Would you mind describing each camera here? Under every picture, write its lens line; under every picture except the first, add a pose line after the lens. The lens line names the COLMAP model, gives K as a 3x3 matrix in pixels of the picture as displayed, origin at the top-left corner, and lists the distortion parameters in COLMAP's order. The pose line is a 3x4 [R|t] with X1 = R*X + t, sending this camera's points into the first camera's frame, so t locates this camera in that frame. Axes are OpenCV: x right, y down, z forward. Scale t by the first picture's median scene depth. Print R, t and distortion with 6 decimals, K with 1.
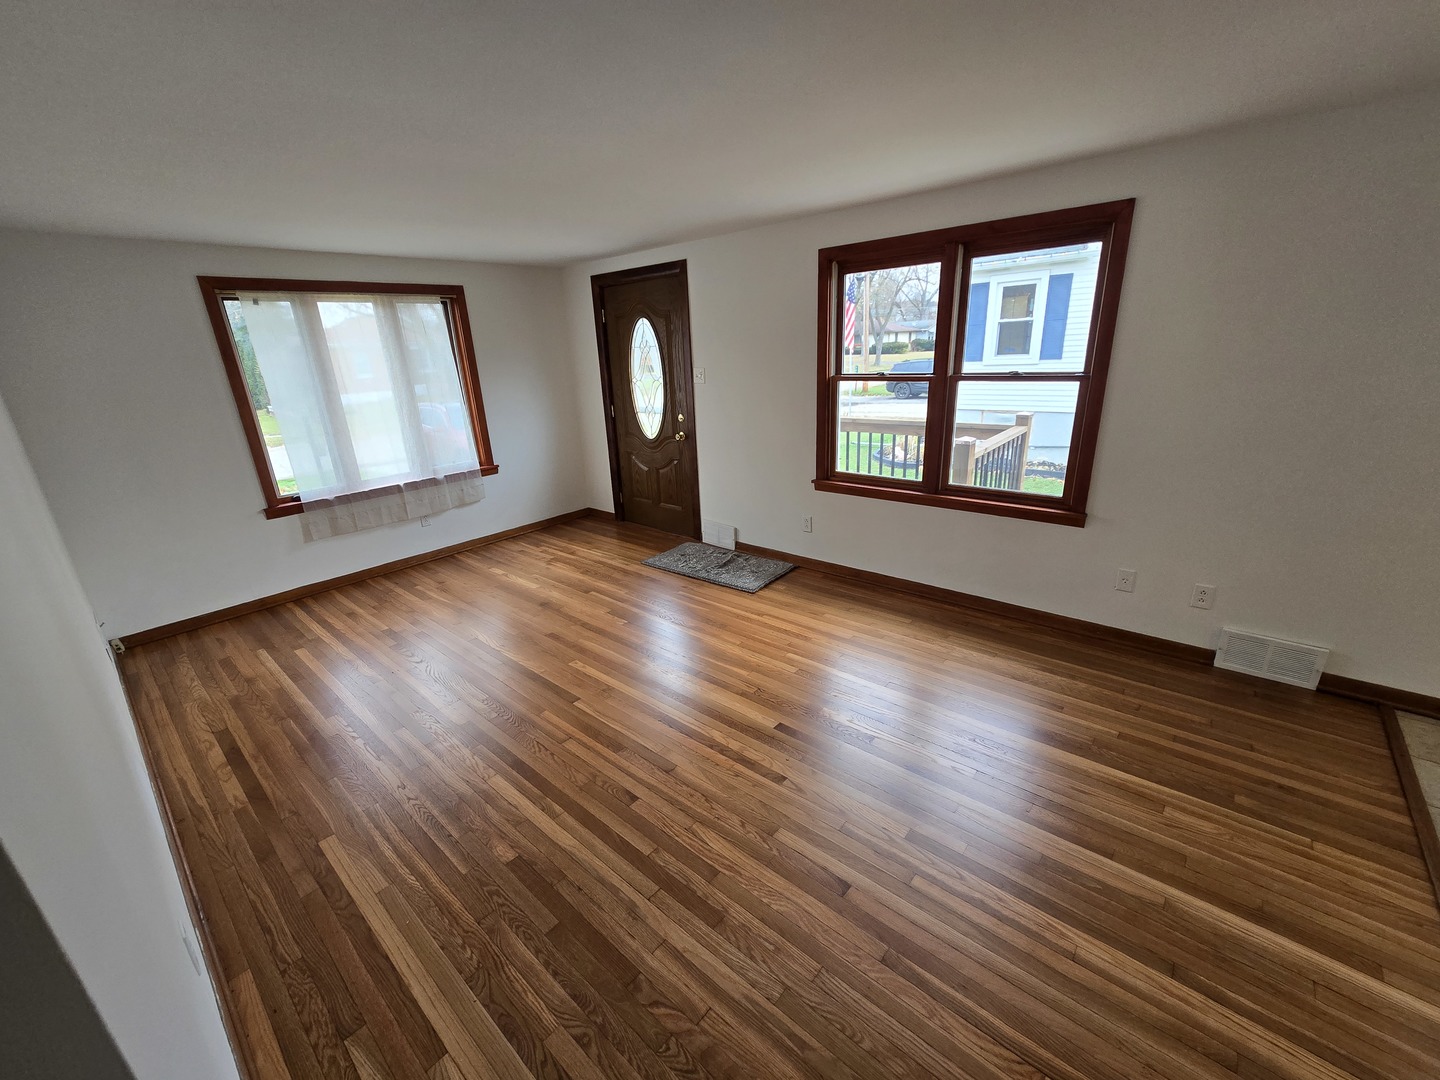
lens RADIAL K [[587.6, 0, 720.6], [0, 587.6, 540.3], [0, 0, 1]] dist [-0.000461, 0.000824]
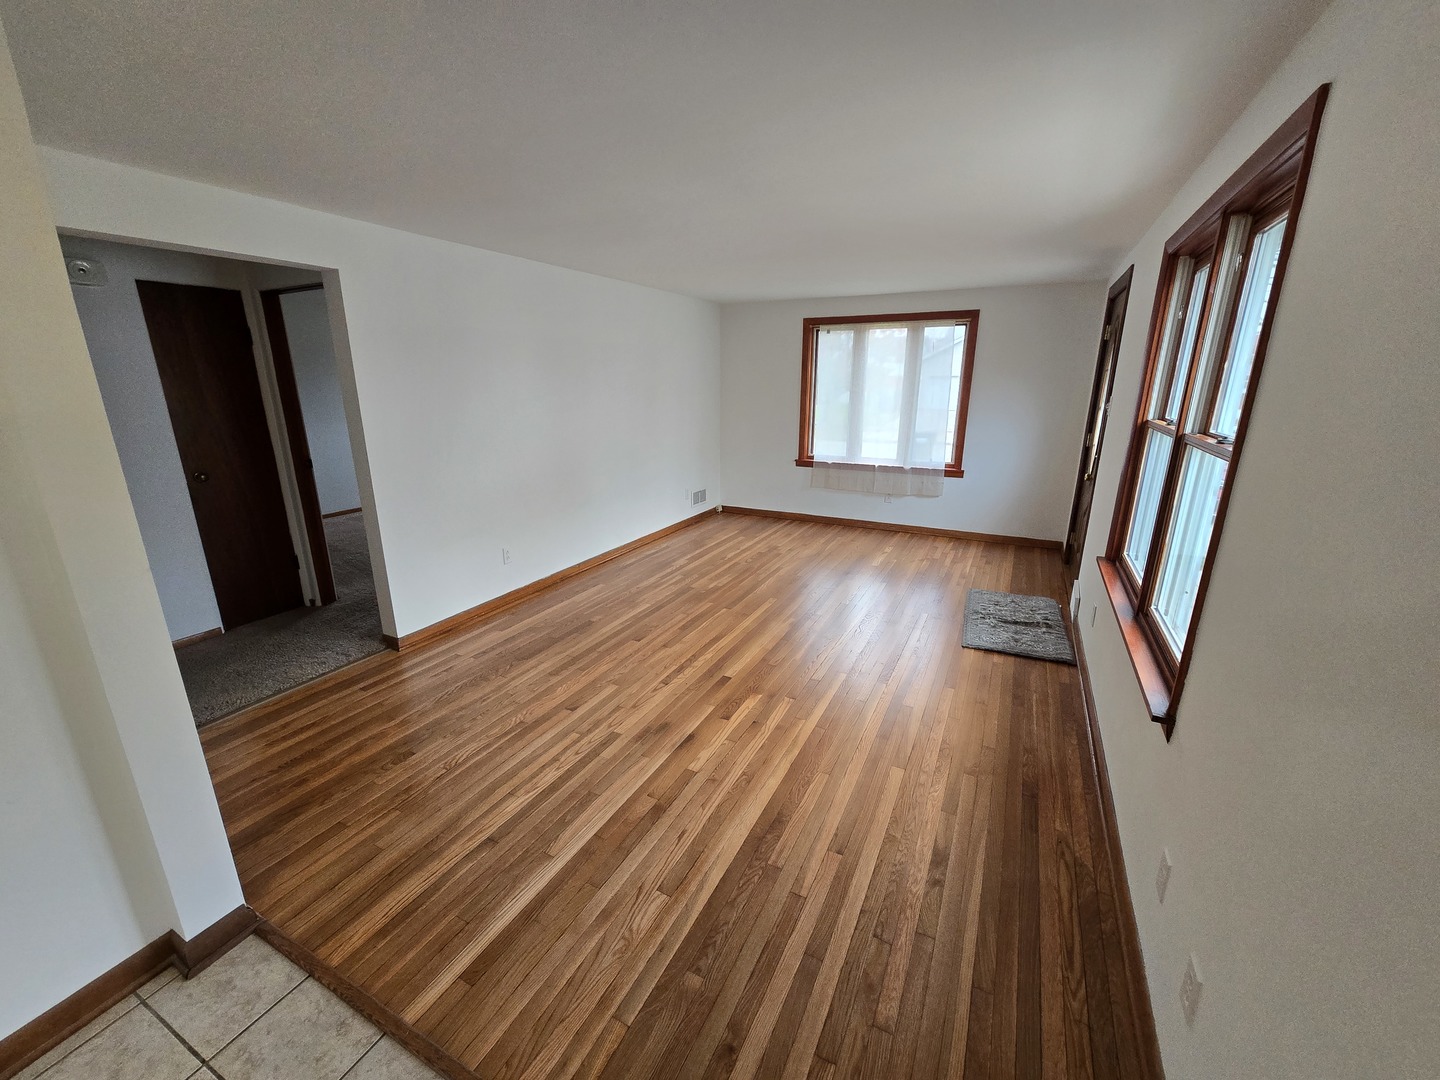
lens RADIAL K [[587.6, 0, 709.2], [0, 587.6, 536.0], [0, 0, 1]] dist [-0.000461, 0.000824]
pose [[0.241720, 0.297592, -0.923586, 0.695164], [-0.315766, 0.924128, 0.215125, -0.127134], [0.917531, 0.239637, 0.317349, 0.312154]]
